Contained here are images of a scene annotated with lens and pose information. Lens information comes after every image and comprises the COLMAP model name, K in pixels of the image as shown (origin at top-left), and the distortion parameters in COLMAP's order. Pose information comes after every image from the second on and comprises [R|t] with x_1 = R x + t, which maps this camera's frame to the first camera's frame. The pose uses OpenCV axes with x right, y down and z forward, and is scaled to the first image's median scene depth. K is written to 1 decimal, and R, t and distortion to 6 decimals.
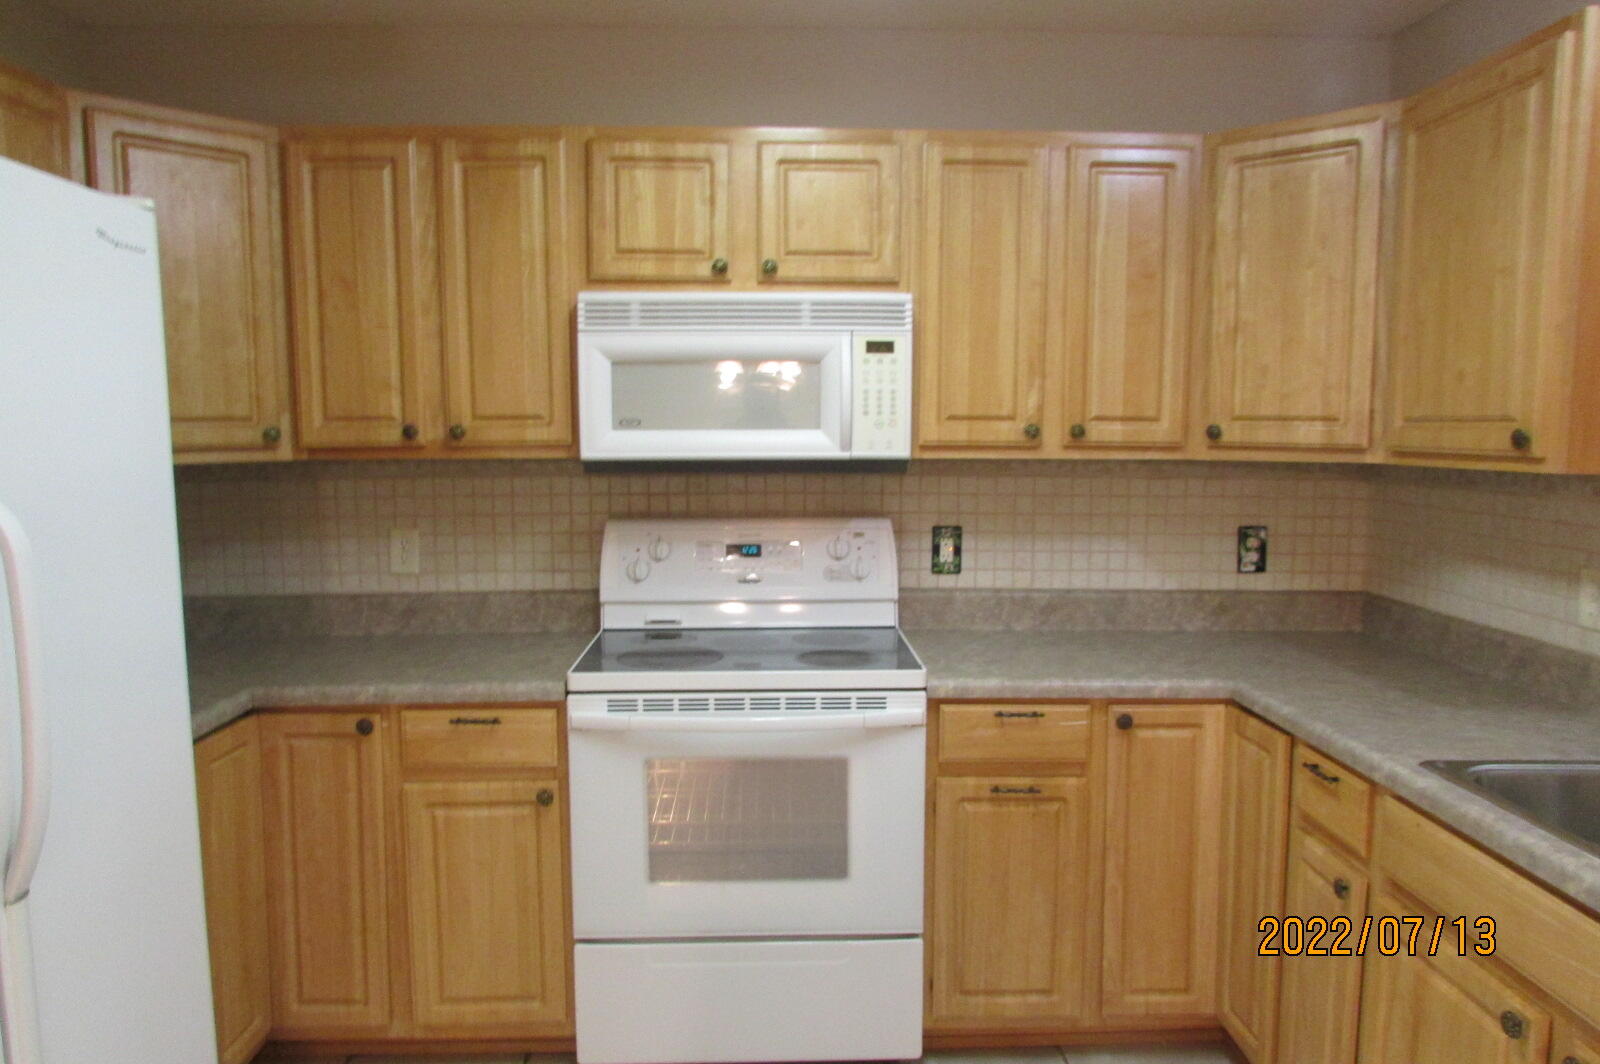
lens RADIAL K [[1163.0, 0, 800.0], [0, 1163.0, 532.0], [0, 0, 1]] dist [-0.014125, 0.000915]
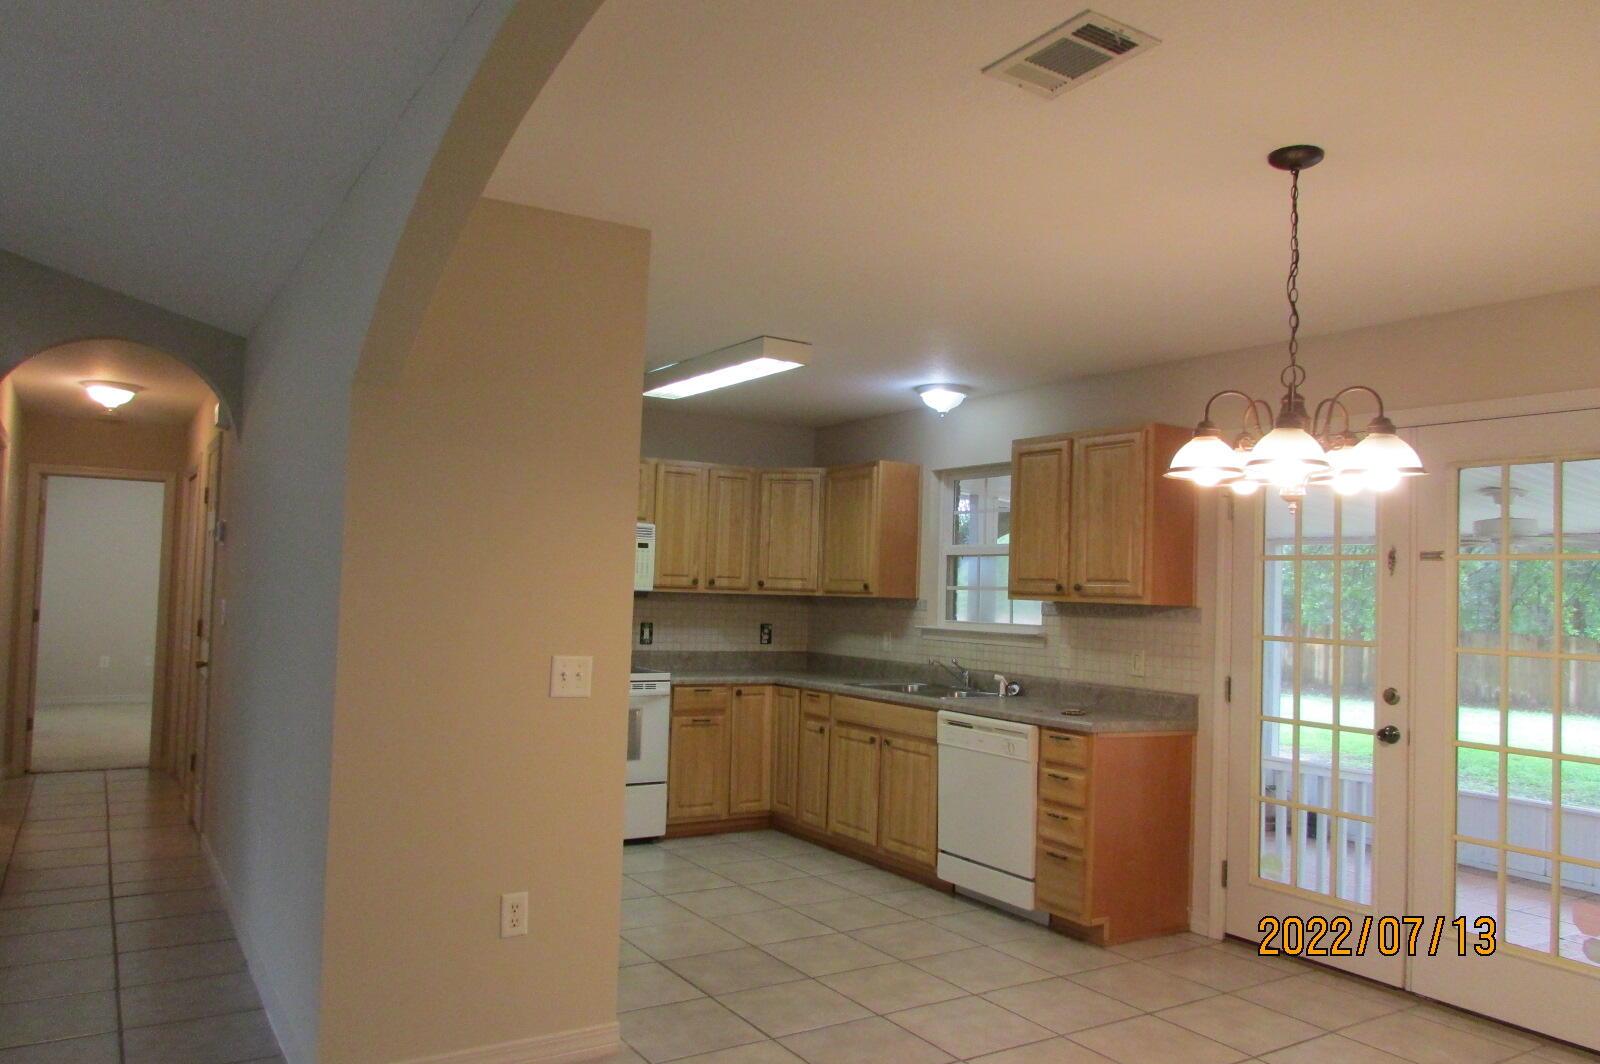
lens RADIAL K [[1163.0, 0, 800.0], [0, 1163.0, 532.0], [0, 0, 1]] dist [-0.014125, 0.000915]
pose [[0.865765, 0.045023, 0.498422, -0.897871], [0.022625, 0.991405, -0.128855, 0.141431], [-0.499940, 0.122835, 0.857305, -1.320563]]
